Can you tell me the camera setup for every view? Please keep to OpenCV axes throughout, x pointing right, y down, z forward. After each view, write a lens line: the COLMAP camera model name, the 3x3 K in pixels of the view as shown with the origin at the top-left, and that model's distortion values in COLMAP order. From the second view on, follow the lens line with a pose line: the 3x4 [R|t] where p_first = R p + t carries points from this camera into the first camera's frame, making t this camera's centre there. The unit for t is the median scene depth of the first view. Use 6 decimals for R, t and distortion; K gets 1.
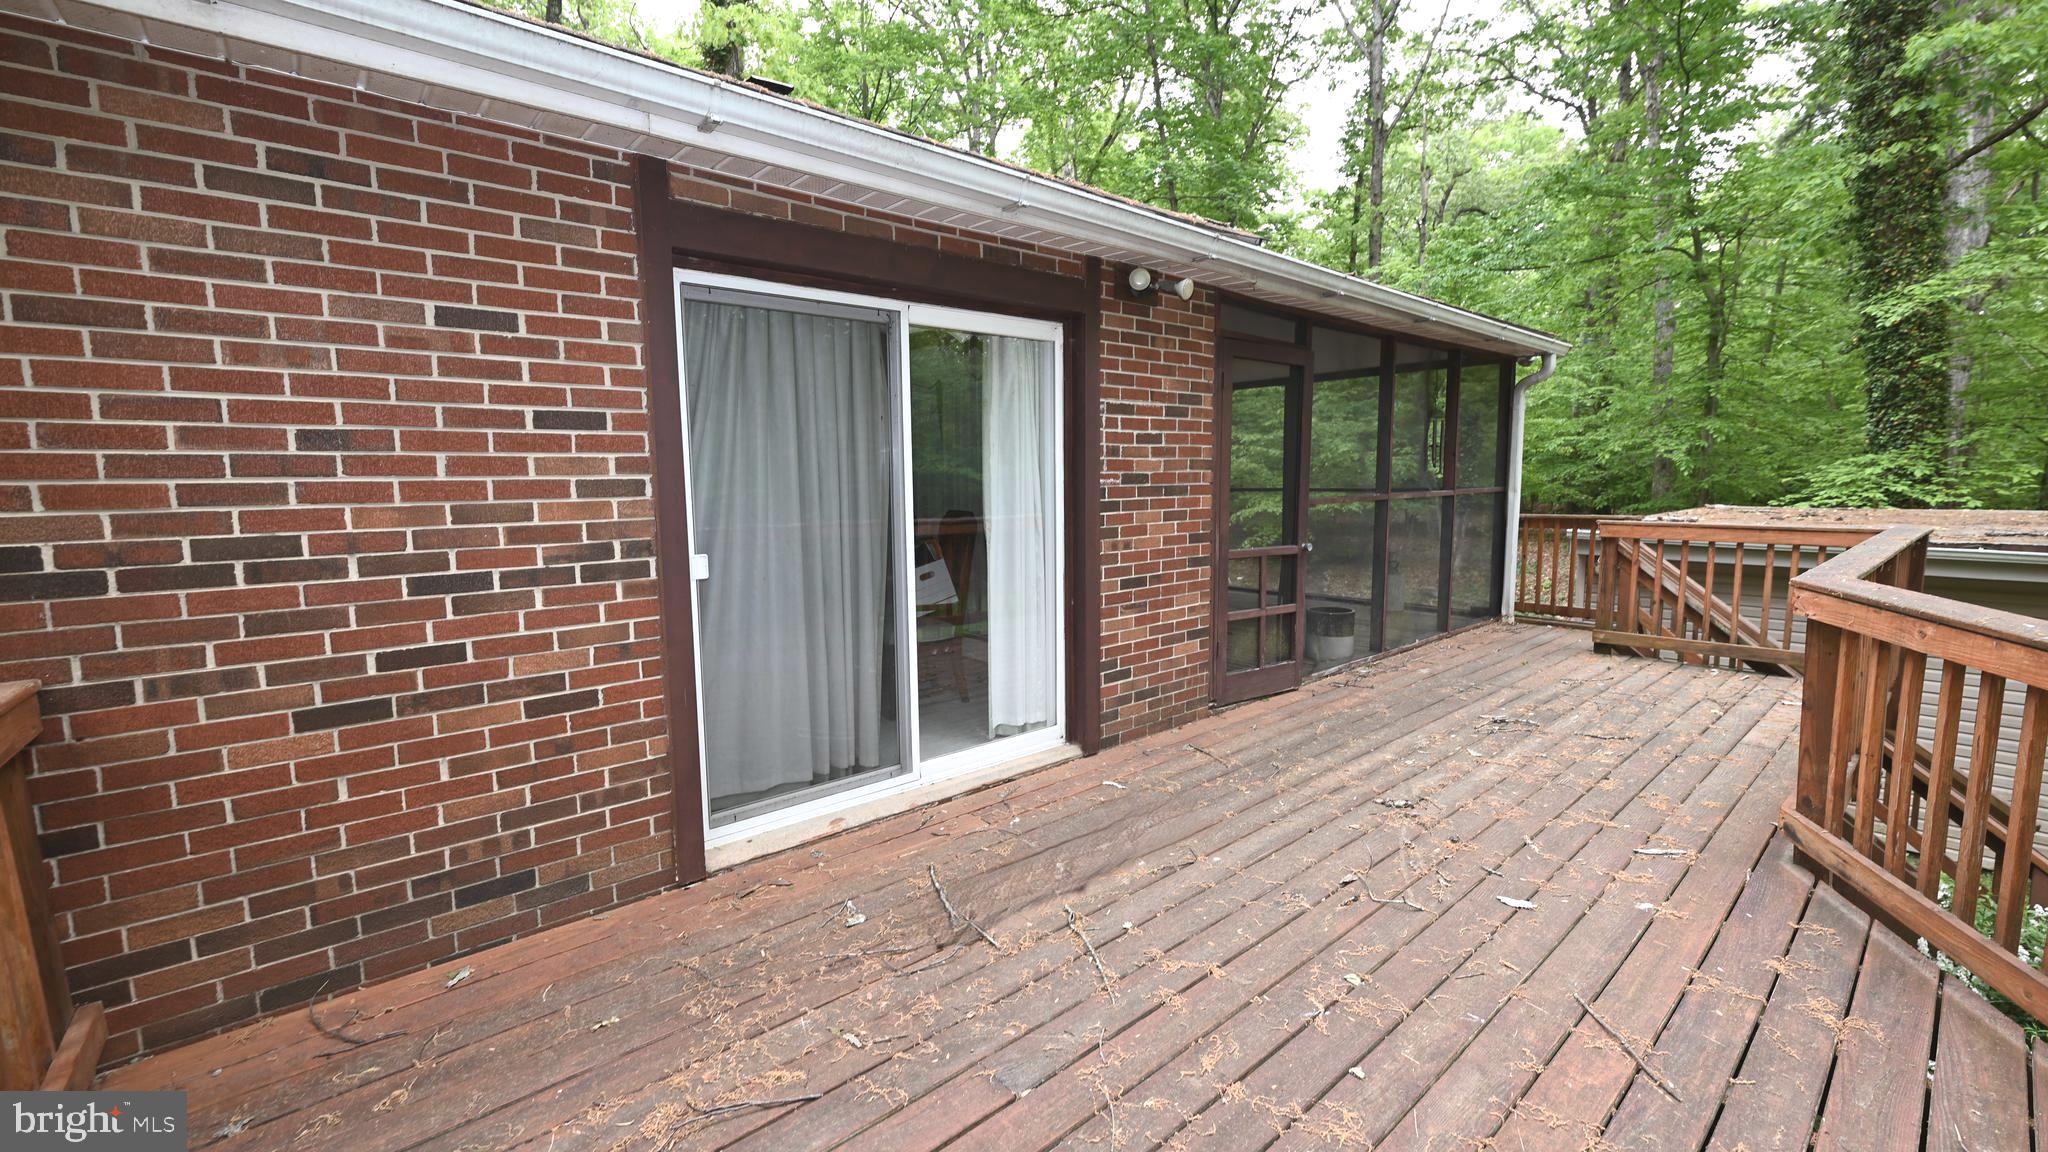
lens RADIAL K [[828.6, 0, 1028.7], [0, 828.6, 568.7], [0, 0, 1]] dist [-0.000680, -0.000437]
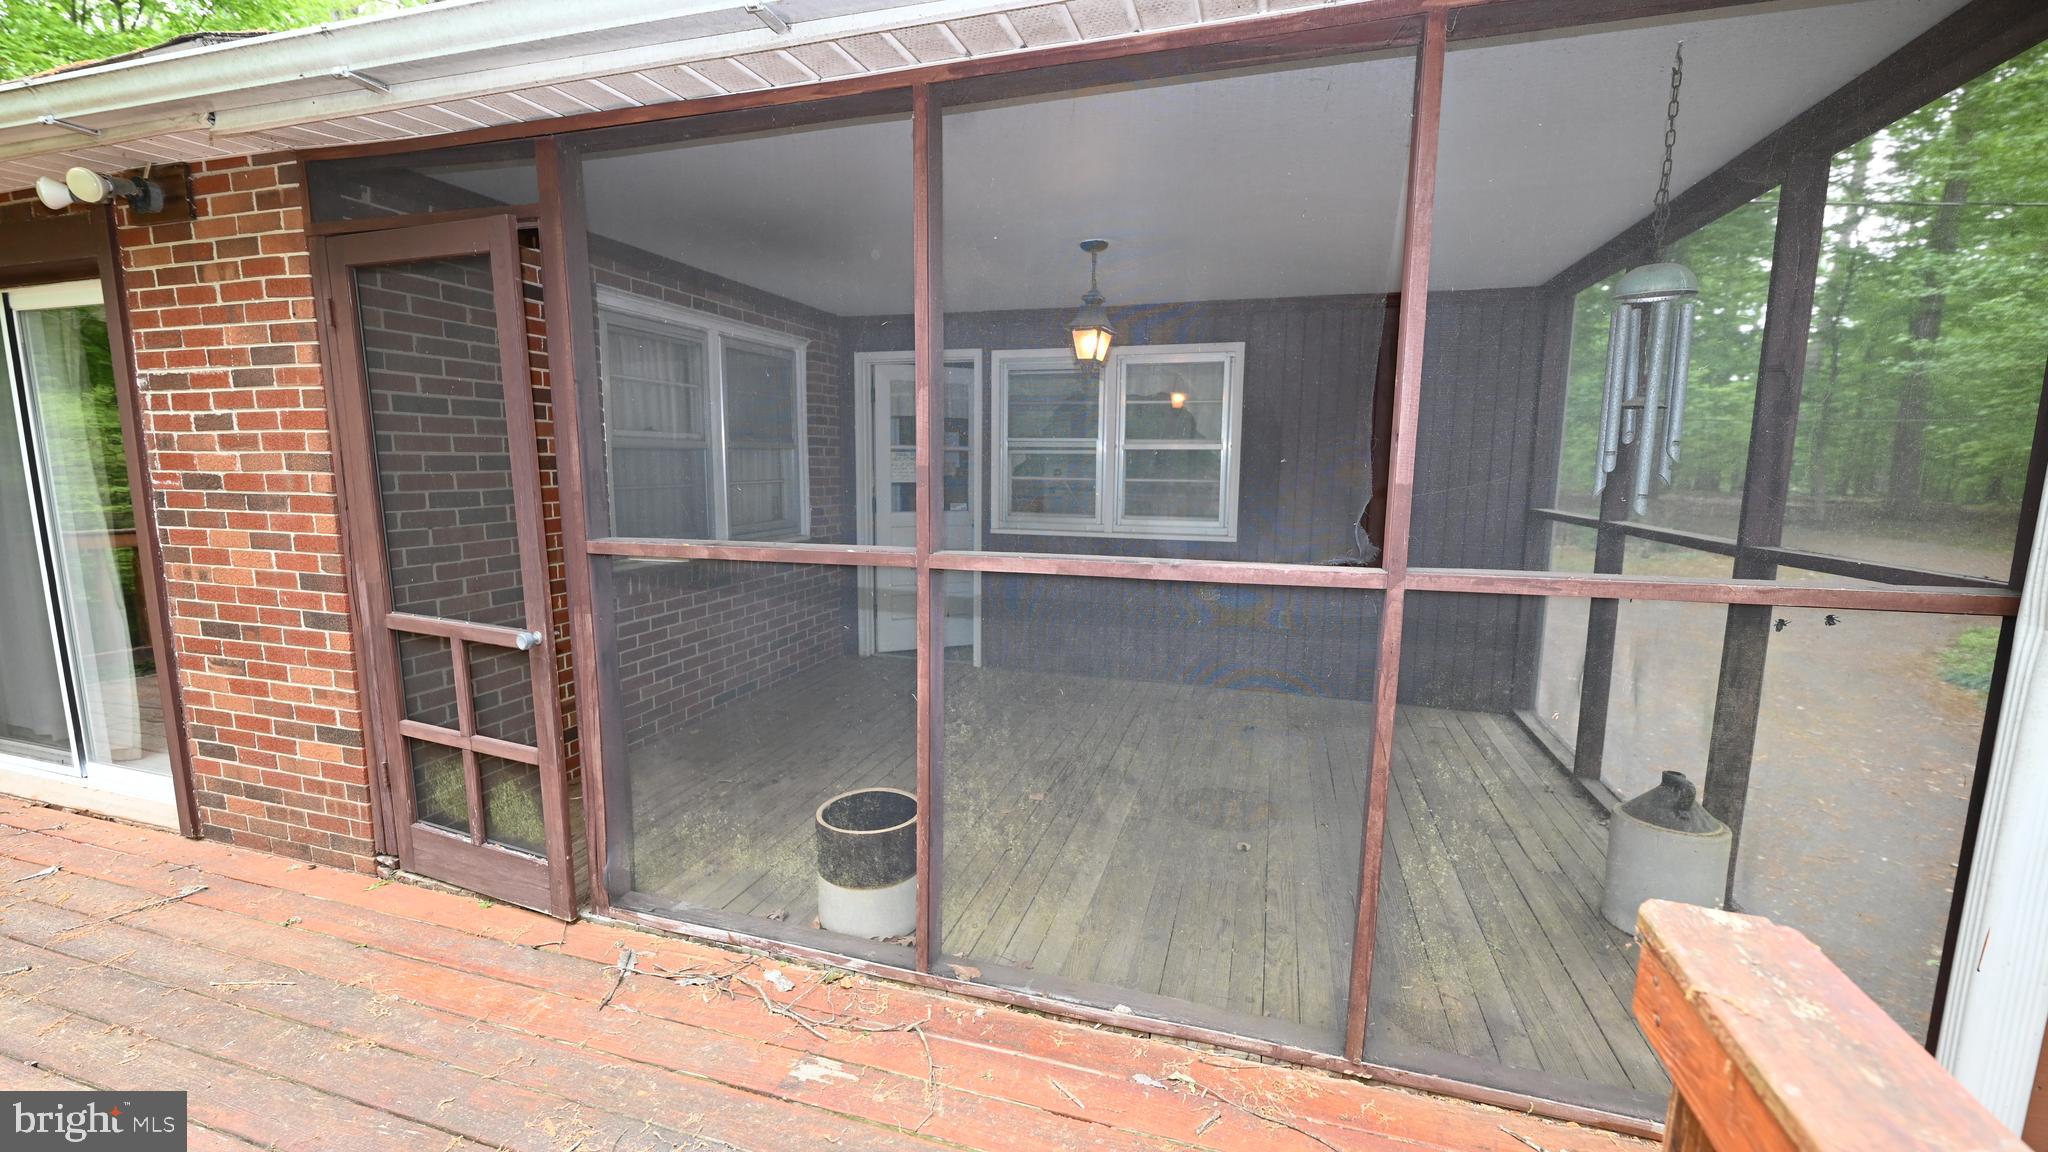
lens RADIAL K [[828.6, 0, 1022.5], [0, 828.6, 572.9], [0, 0, 1]] dist [-0.000680, -0.000437]
pose [[0.528986, 0.135280, -0.837779, 1.042496], [-0.106210, 0.990004, 0.092798, -0.164207], [0.841958, 0.039892, 0.538066, 1.167452]]
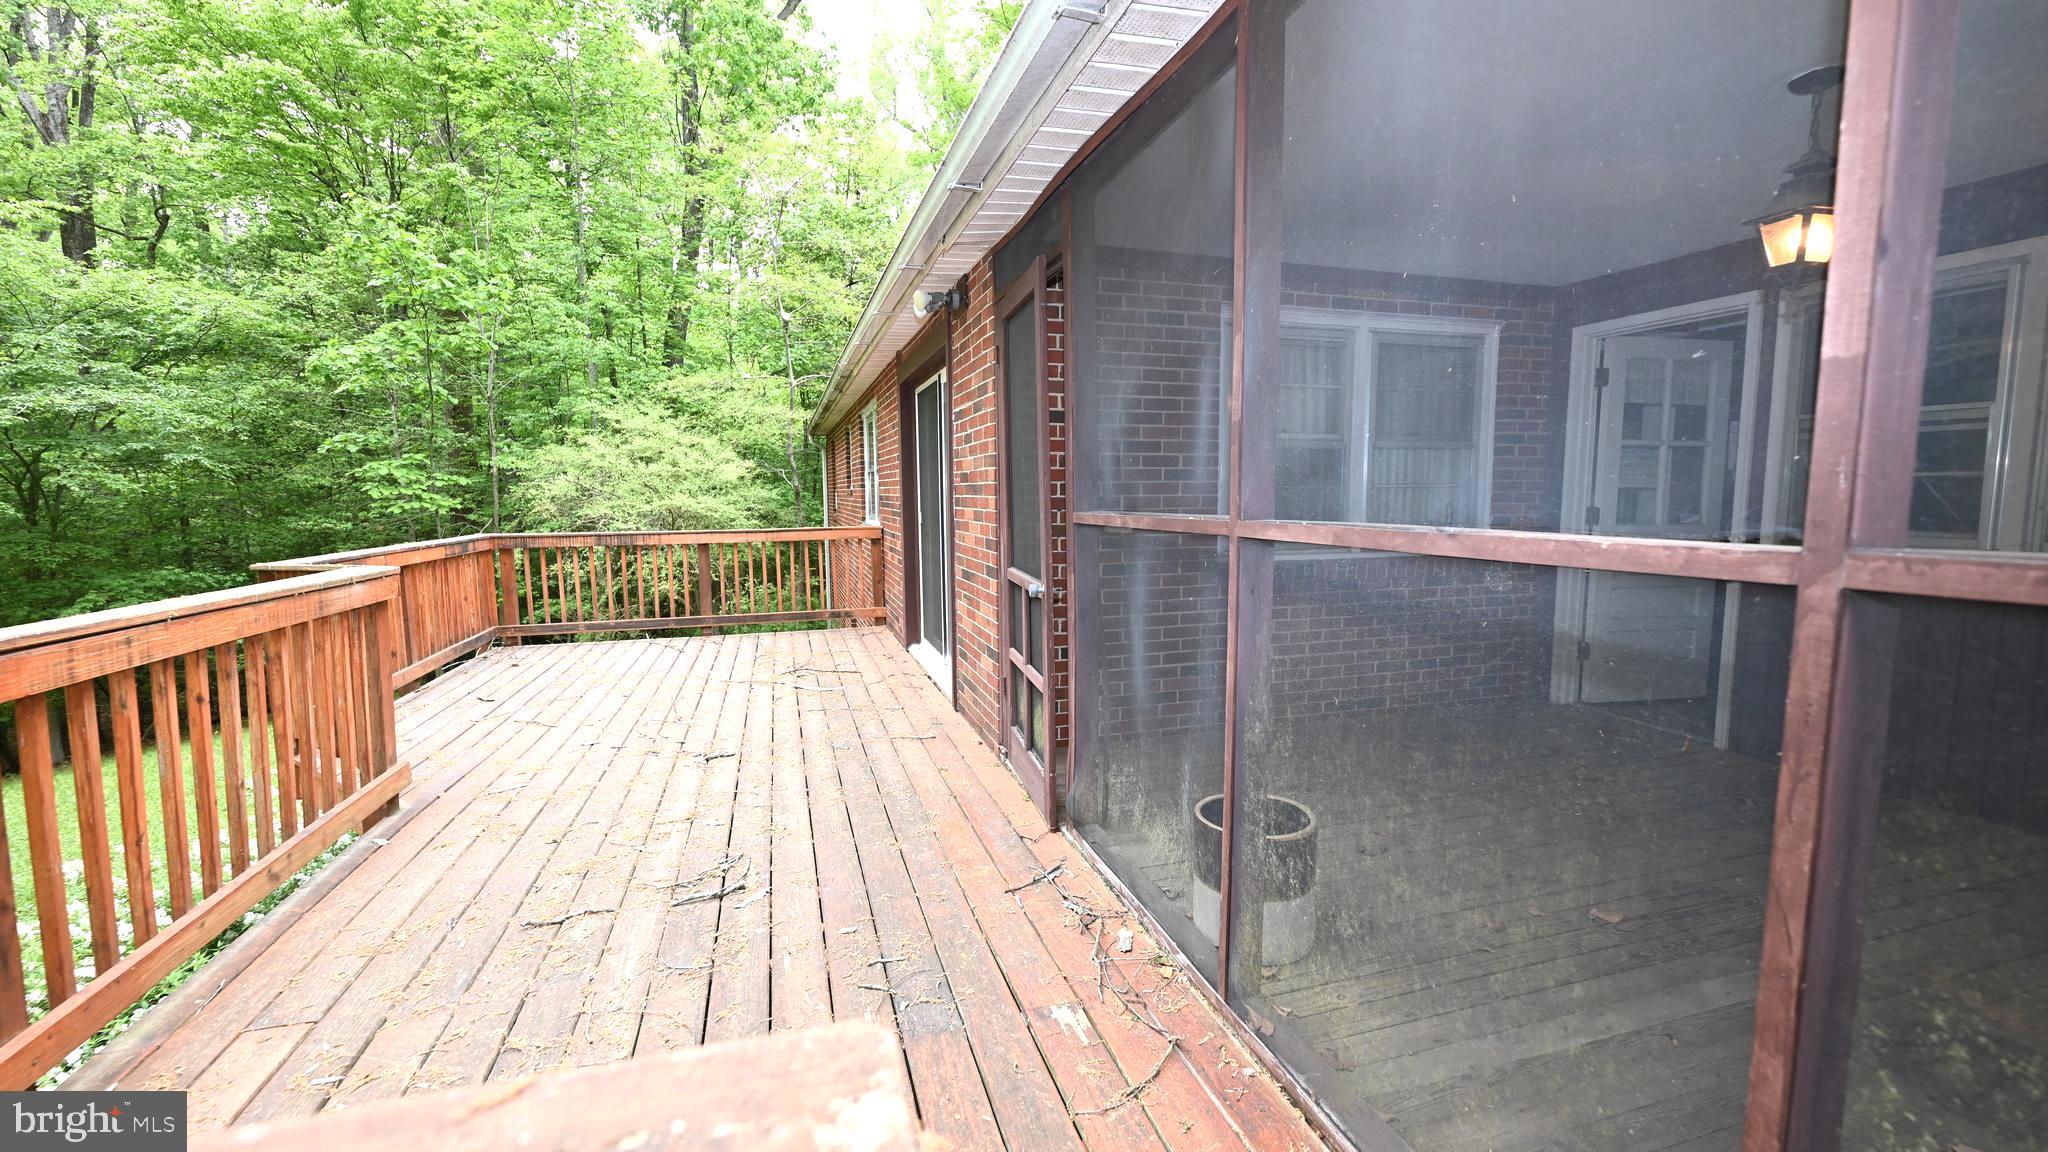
lens RADIAL K [[828.6, 0, 1021.6], [0, 828.6, 566.3], [0, 0, 1]] dist [-0.000680, -0.000437]
pose [[-0.410026, 0.101342, -0.906426, 1.044351], [-0.083698, 0.985434, 0.148036, -0.155087], [0.908225, 0.136564, -0.395571, 1.455935]]
